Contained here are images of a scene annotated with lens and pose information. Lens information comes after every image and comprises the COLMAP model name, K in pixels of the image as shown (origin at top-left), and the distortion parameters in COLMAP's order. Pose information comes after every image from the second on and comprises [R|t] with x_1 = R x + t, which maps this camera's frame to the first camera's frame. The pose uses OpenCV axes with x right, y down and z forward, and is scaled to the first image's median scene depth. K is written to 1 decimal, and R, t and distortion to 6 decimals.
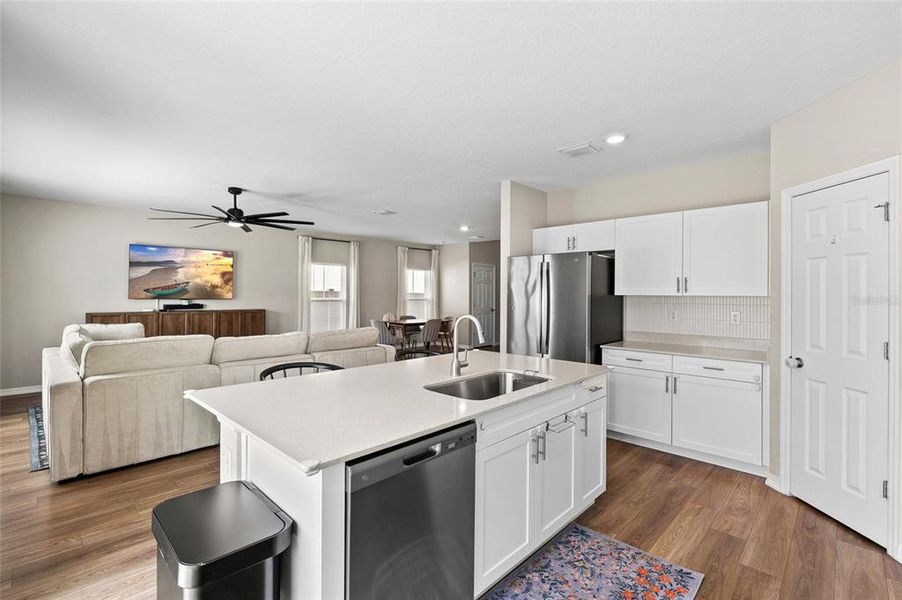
lens RADIAL K [[413.6, 0, 451.8], [0, 413.6, 293.4], [0, 0, 1]] dist [0.000400, 0.000152]
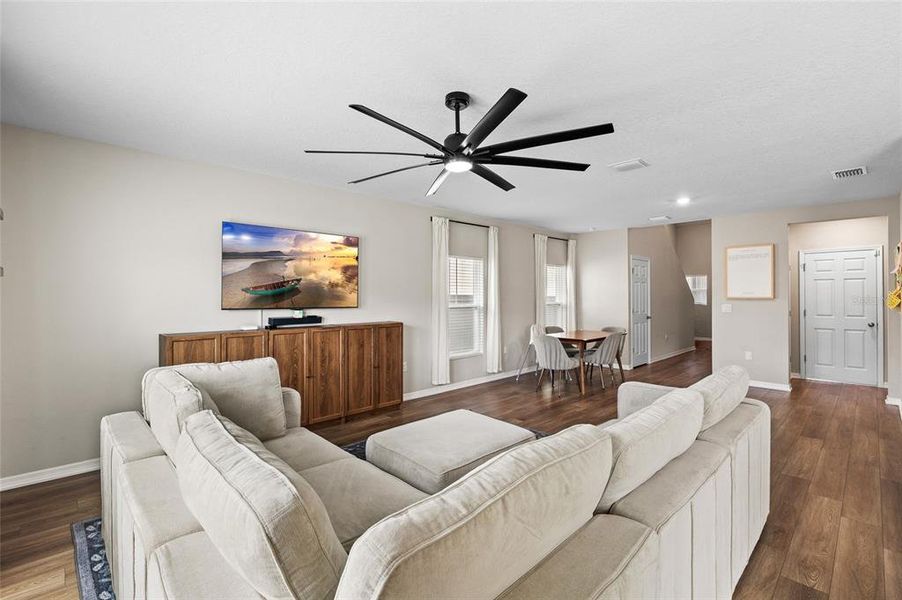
lens RADIAL K [[409.3, 0, 450.8], [0, 409.3, 294.6], [0, 0, 1]] dist [-0.002772, 0.000088]
pose [[0.999237, -0.008886, -0.038022, -0.314148], [0.008811, 0.999959, -0.002127, -0.004800], [0.038039, 0.001791, 0.999275, 0.299175]]
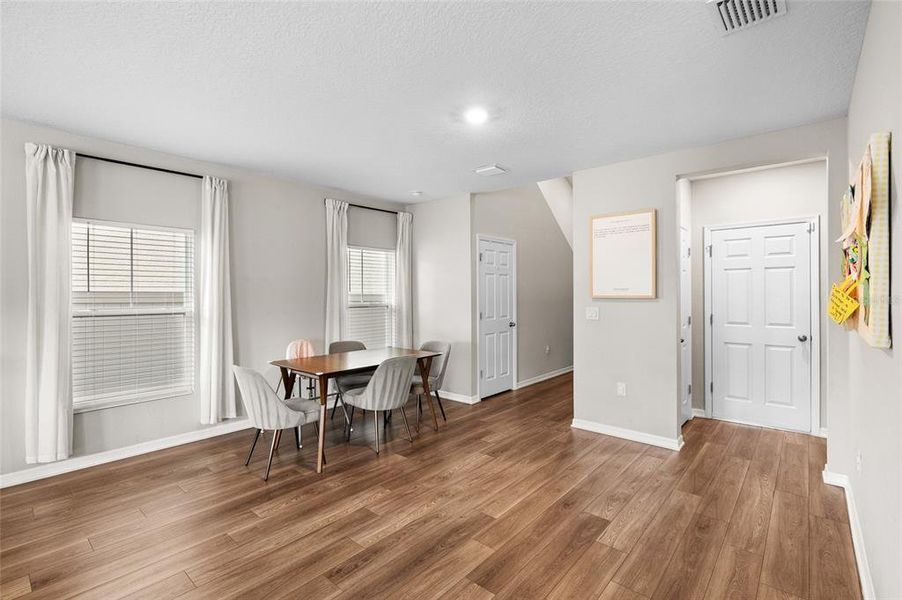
lens RADIAL K [[413.6, 0, 451.8], [0, 413.6, 293.4], [0, 0, 1]] dist [0.000400, 0.000152]
pose [[0.998724, -0.008777, 0.049739, -0.008805], [0.008702, 0.999961, 0.001728, -0.002327], [-0.049752, -0.001293, 0.998761, 0.610275]]
